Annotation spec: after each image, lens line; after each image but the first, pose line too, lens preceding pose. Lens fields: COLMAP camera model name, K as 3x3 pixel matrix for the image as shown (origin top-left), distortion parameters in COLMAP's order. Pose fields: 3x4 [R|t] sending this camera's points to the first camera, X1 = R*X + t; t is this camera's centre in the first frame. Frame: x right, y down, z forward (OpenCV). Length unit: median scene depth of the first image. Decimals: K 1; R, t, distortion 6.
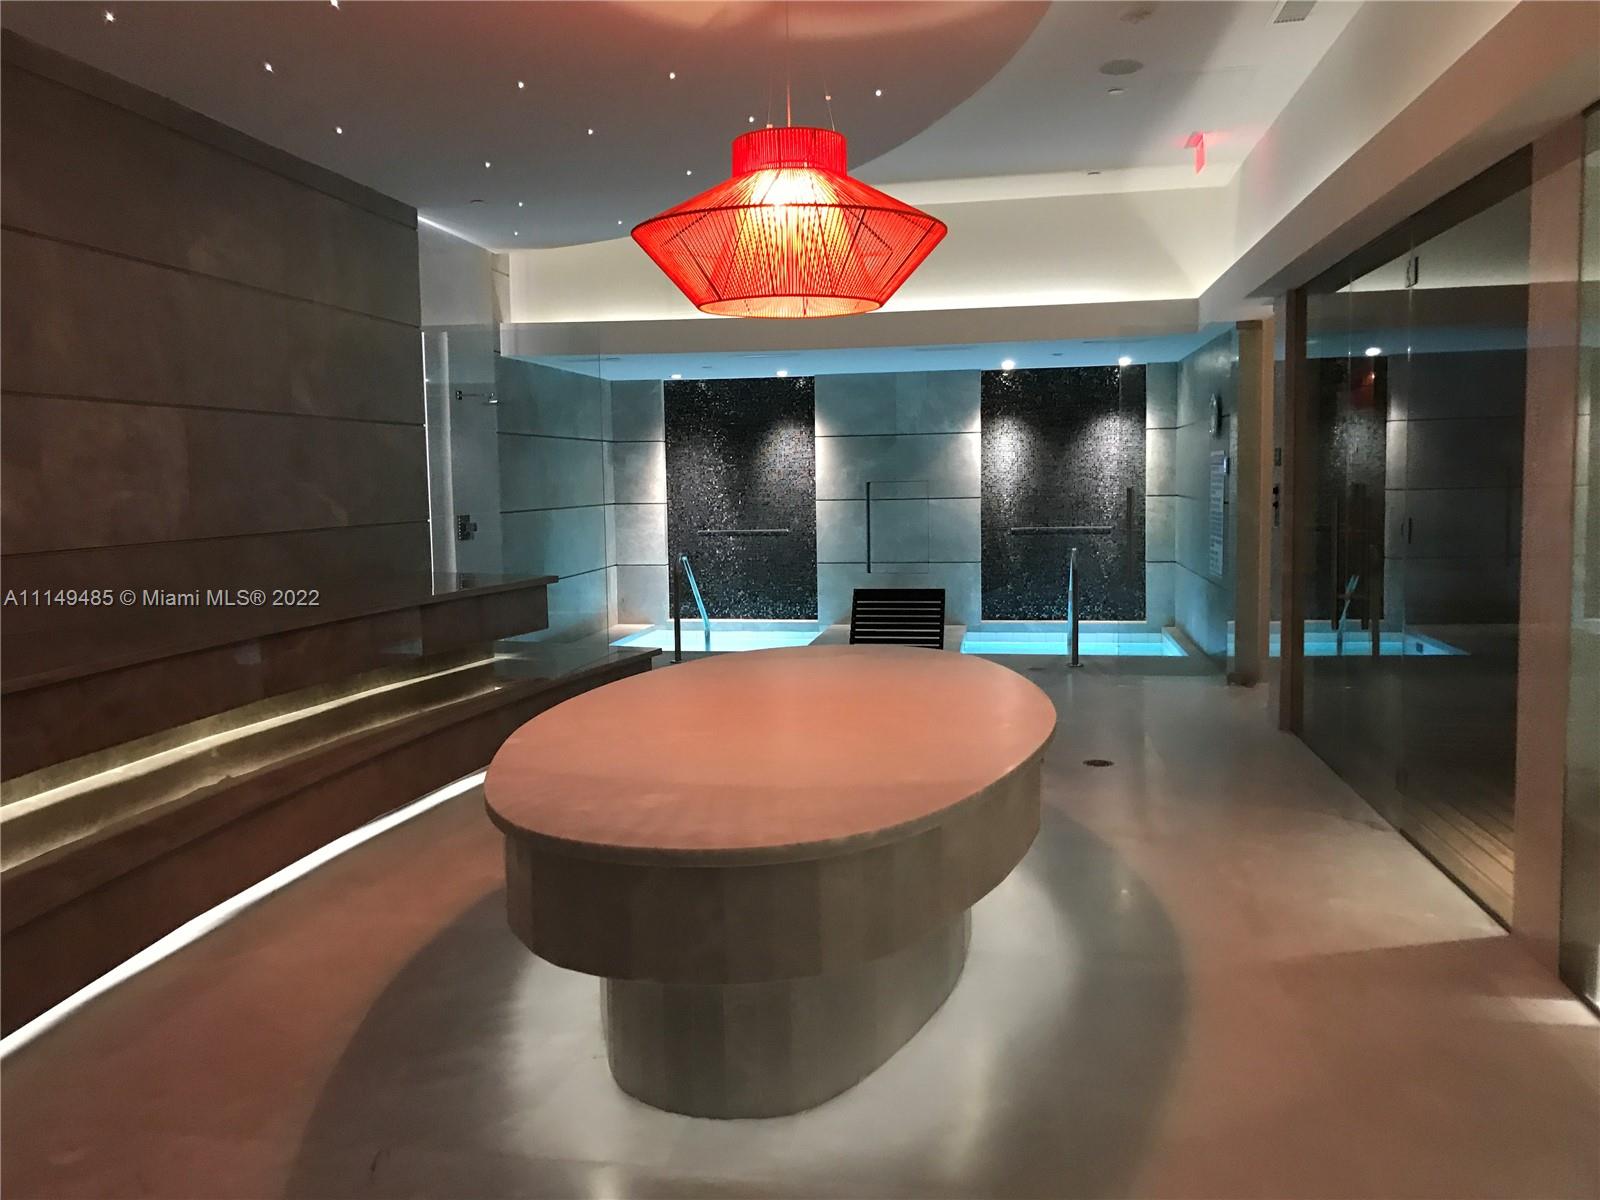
lens RADIAL K [[1315.1, 0, 791.3], [0, 1315.1, 598.5], [0, 0, 1]] dist [0.017755, 0.013318]
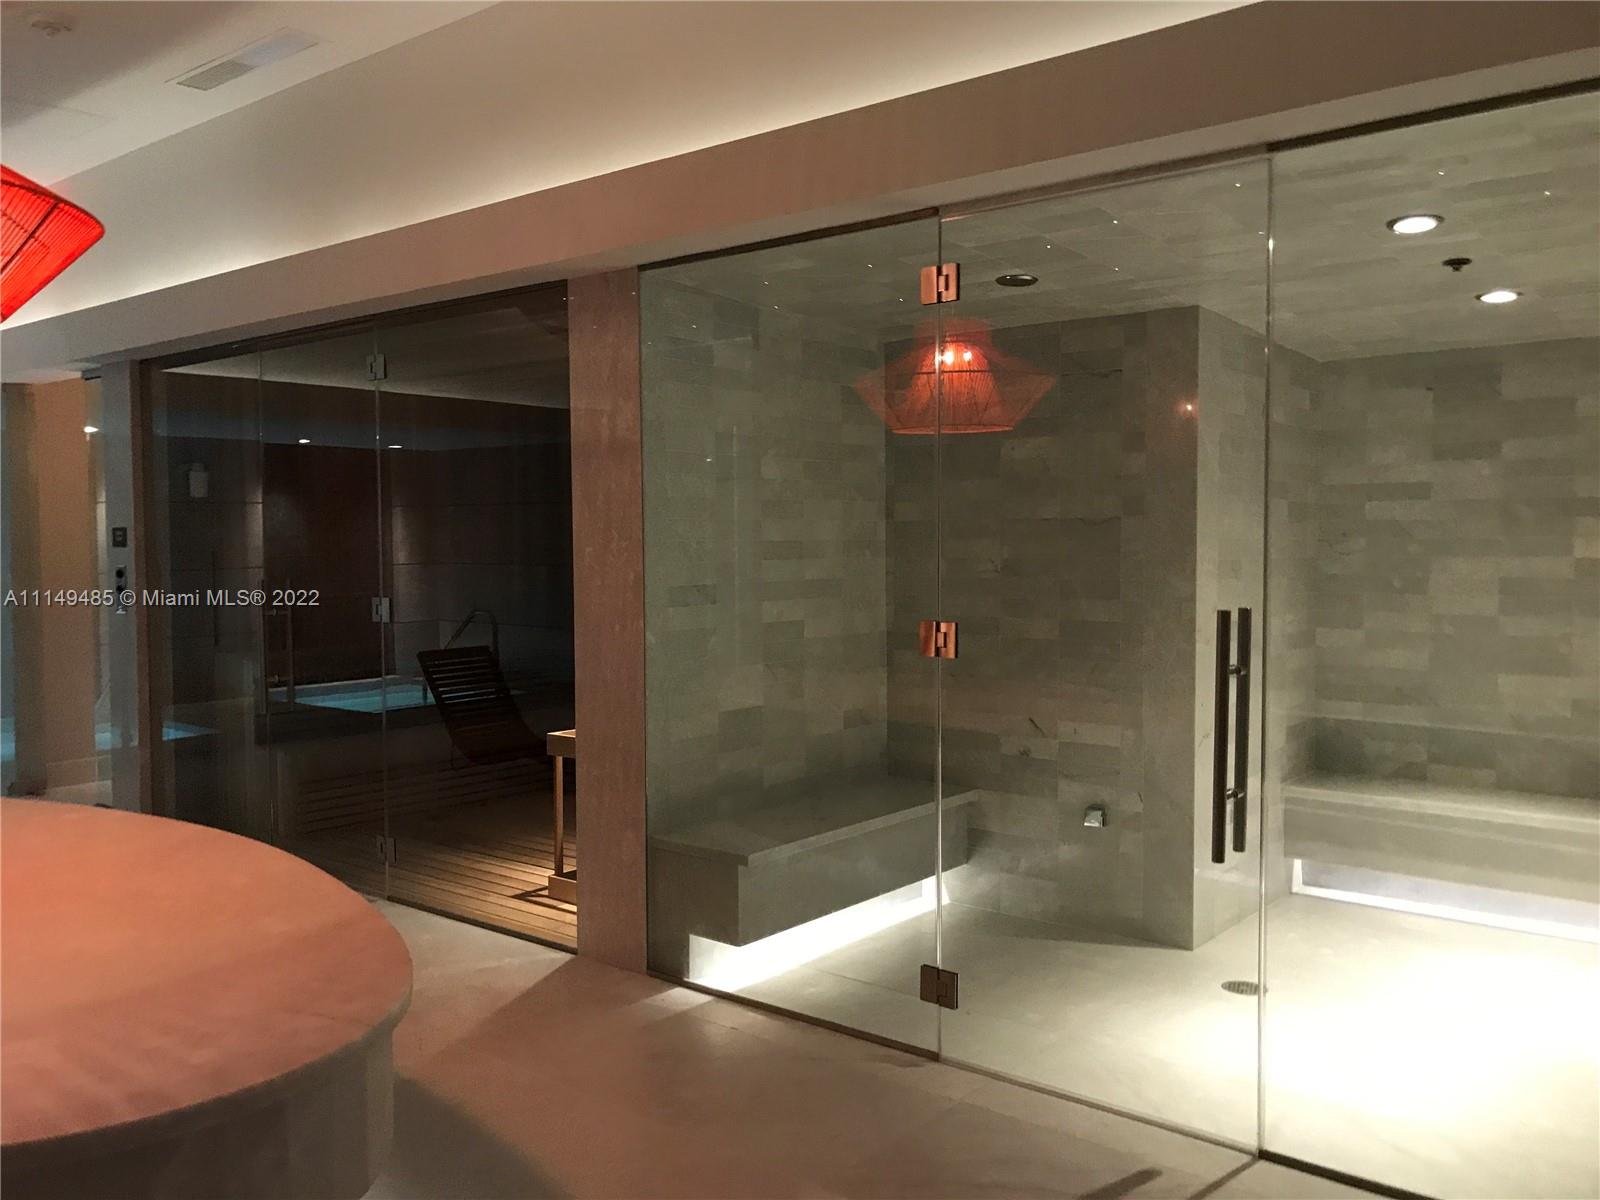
lens RADIAL K [[1315.1, 0, 791.3], [0, 1315.1, 598.5], [0, 0, 1]] dist [0.017755, 0.013318]
pose [[0.496684, -0.022667, 0.867635, -0.315876], [0.077426, 0.996831, -0.018280, -0.018007], [-0.864471, 0.076257, 0.496865, 0.221516]]
